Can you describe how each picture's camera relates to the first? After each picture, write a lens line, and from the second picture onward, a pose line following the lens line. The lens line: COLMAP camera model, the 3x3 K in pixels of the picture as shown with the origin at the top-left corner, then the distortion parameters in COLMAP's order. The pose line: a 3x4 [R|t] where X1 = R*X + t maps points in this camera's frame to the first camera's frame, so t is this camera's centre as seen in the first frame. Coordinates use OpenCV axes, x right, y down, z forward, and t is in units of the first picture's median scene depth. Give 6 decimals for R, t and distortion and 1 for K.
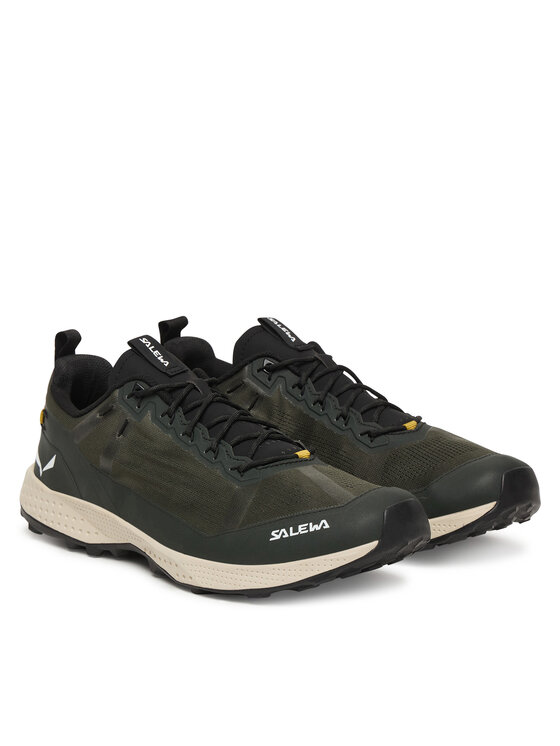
lens RADIAL K [[1826.6, 0, 280.0], [0, 1826.6, 373.0], [0, 0, 1]] dist [0.036113, 0.147152]
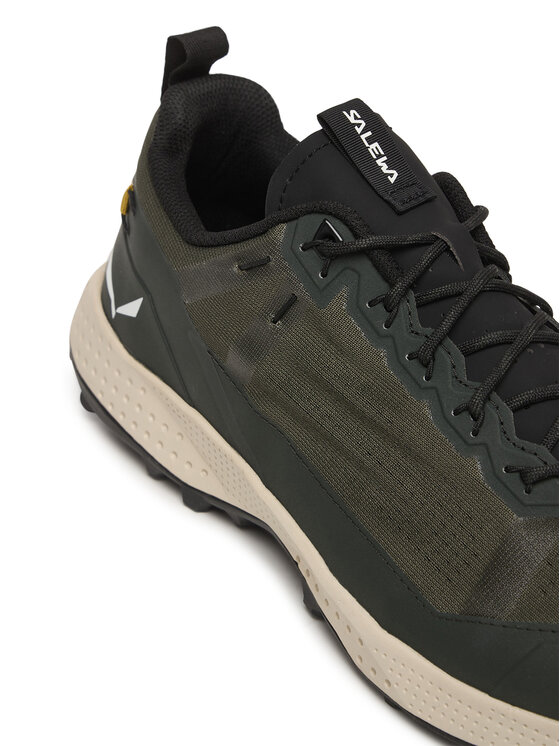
lens RADIAL K [[1796.6, 0, 280.0], [0, 1796.6, 373.0], [0, 0, 1]] dist [-0.108578, -0.154463]
pose [[0.988687, 0.147209, -0.028777, -0.071536], [-0.128779, 0.931436, 0.340358, -0.112987], [0.076908, -0.332802, 0.939855, 0.559266]]
